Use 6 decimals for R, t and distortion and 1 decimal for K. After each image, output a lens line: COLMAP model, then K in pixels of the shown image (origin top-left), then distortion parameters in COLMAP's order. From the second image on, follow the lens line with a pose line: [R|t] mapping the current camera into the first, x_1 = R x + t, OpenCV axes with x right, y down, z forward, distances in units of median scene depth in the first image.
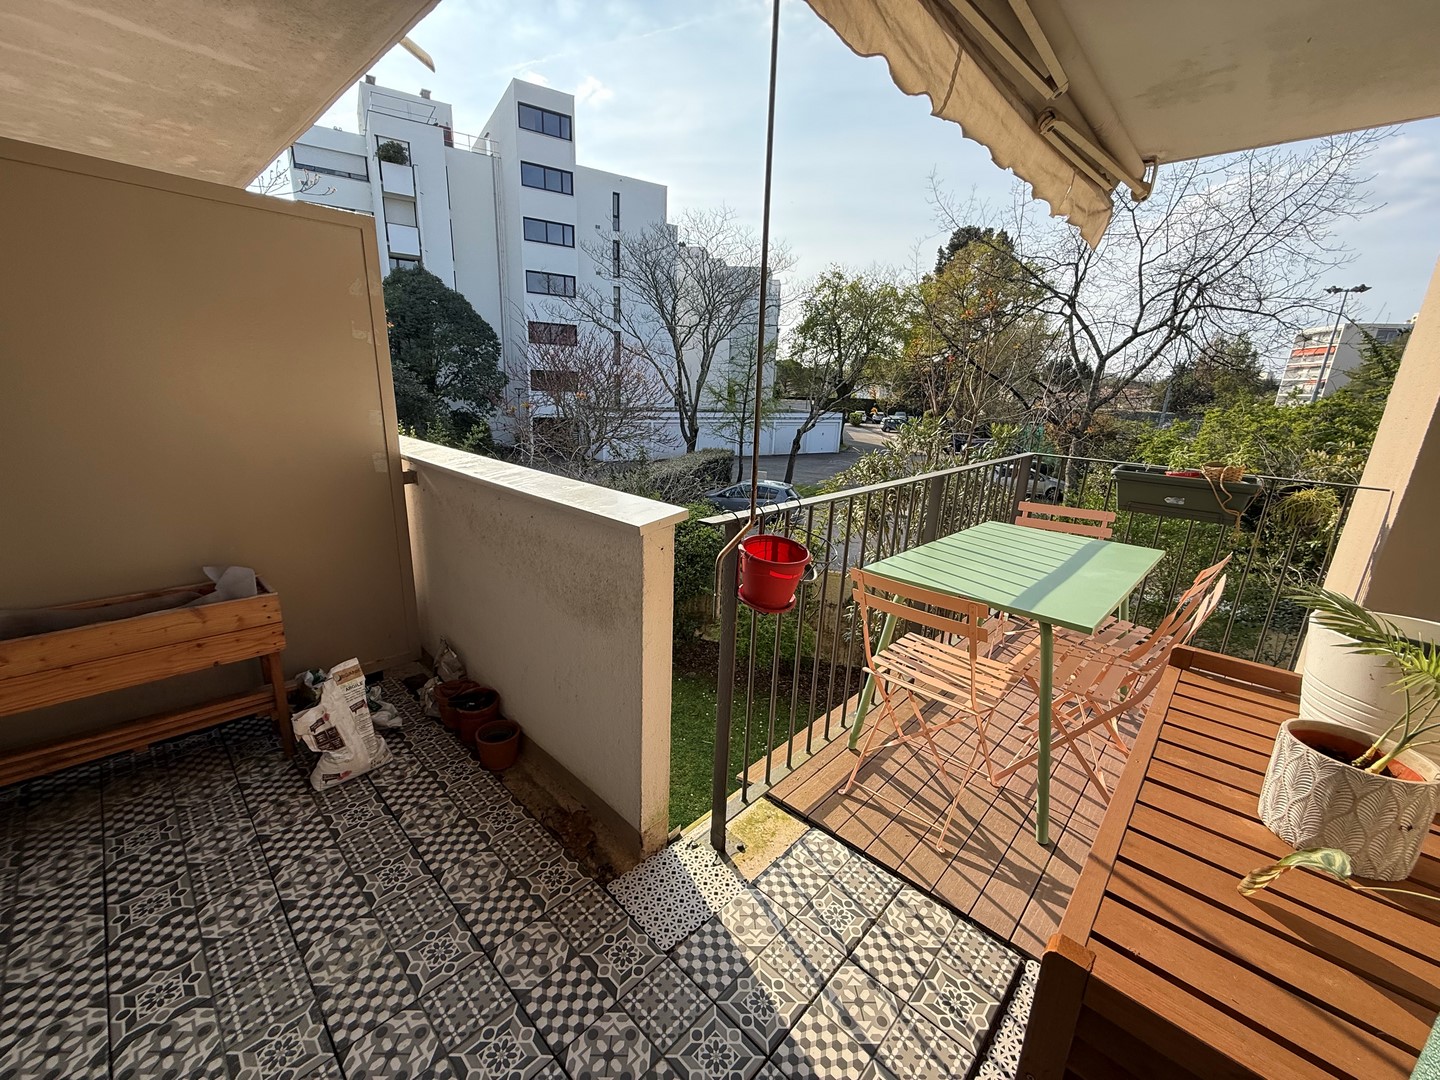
lens RADIAL K [[570.7, 0, 715.1], [0, 570.7, 540.4], [0, 0, 1]] dist [0.000653, -0.000025]
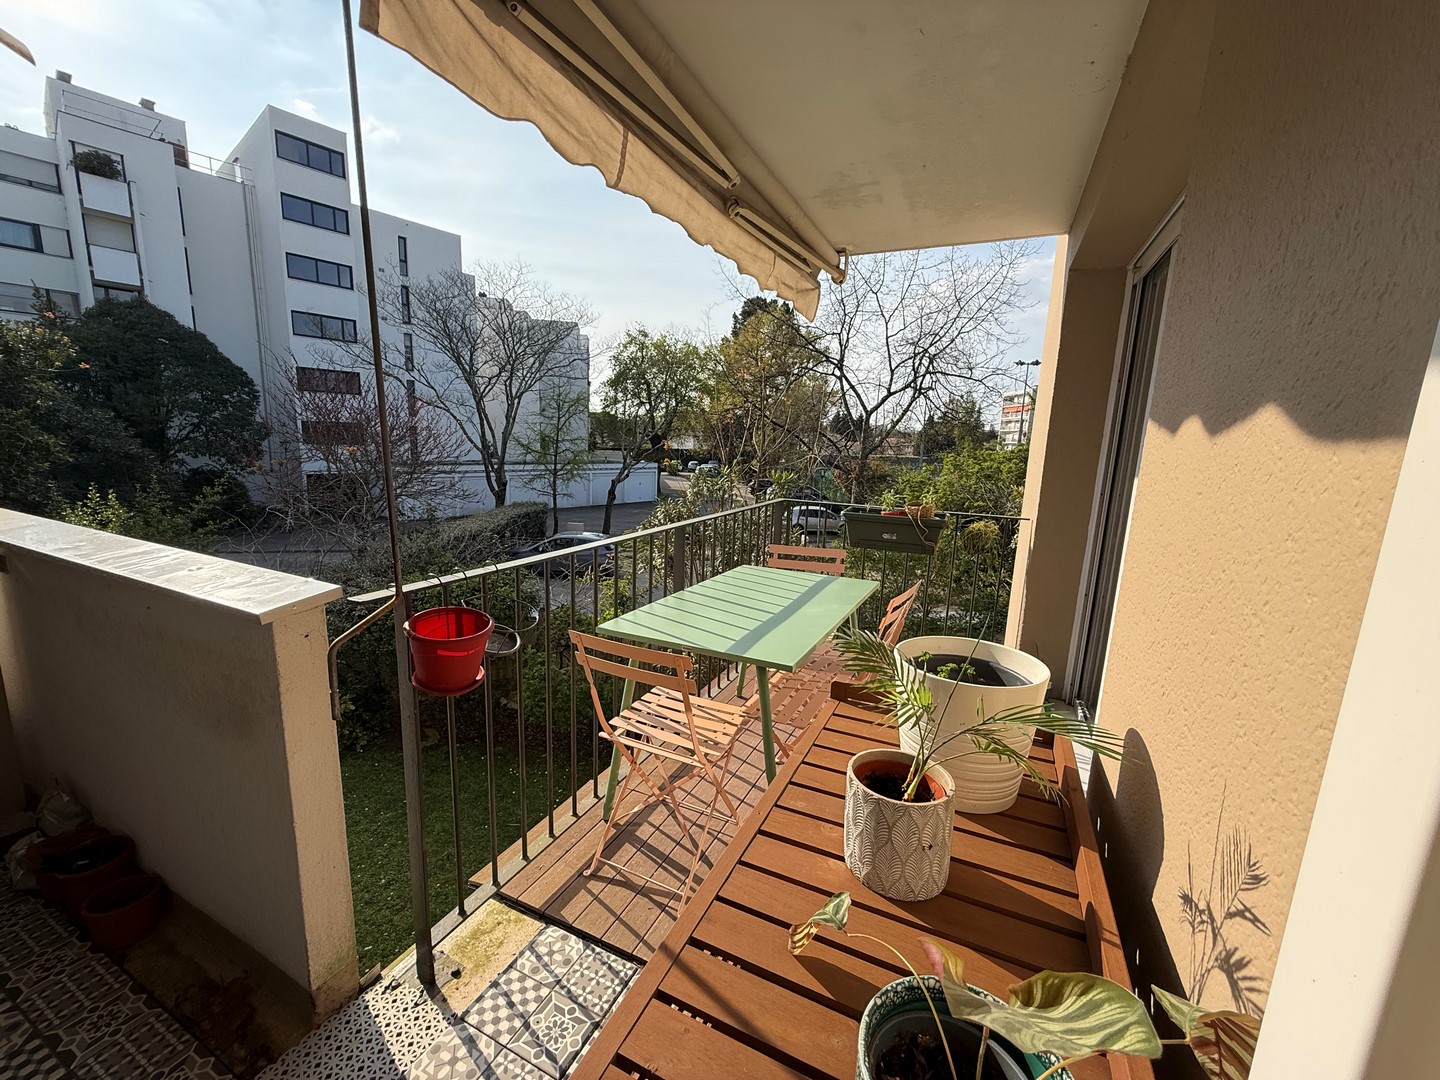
lens RADIAL K [[570.7, 0, 714.6], [0, 570.7, 540.2], [0, 0, 1]] dist [0.000653, -0.000025]
pose [[0.953521, -0.058126, 0.295667, 0.150647], [0.083103, 0.993892, -0.072616, -0.008708], [-0.289641, 0.093811, 0.952527, 0.008715]]
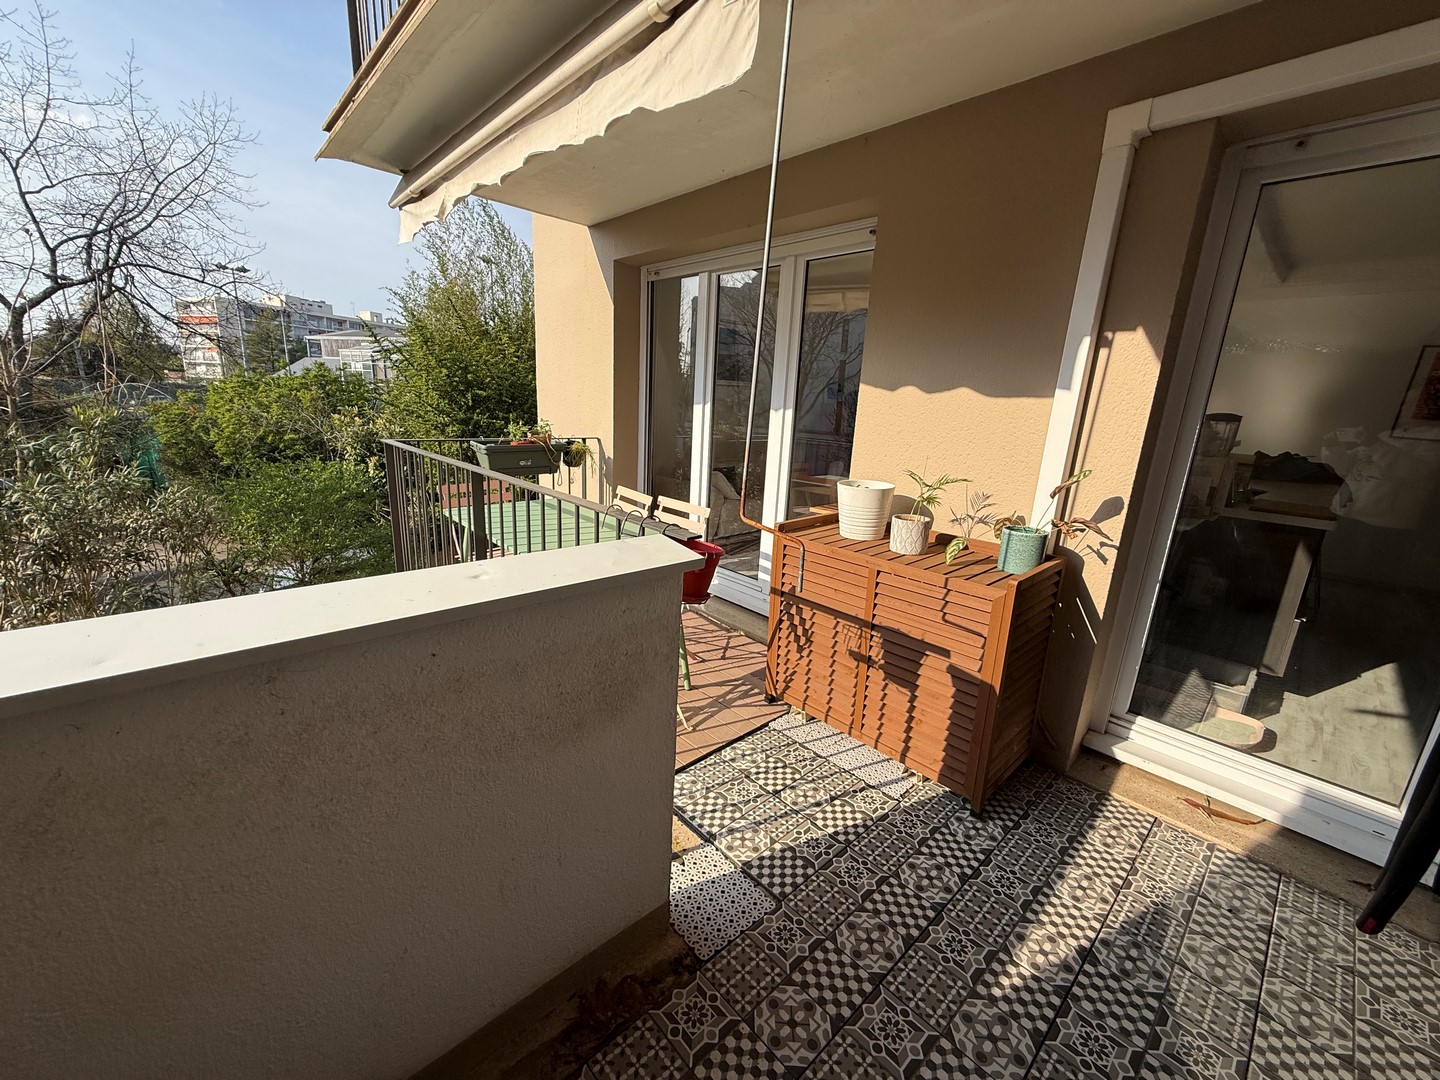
lens RADIAL K [[570.7, 0, 715.2], [0, 570.7, 550.5], [0, 0, 1]] dist [0.000653, -0.000025]
pose [[0.071540, -0.291413, 0.953919, -0.589264], [0.222679, 0.936897, 0.269513, -0.162843], [-0.972263, 0.193137, 0.131917, 0.506874]]
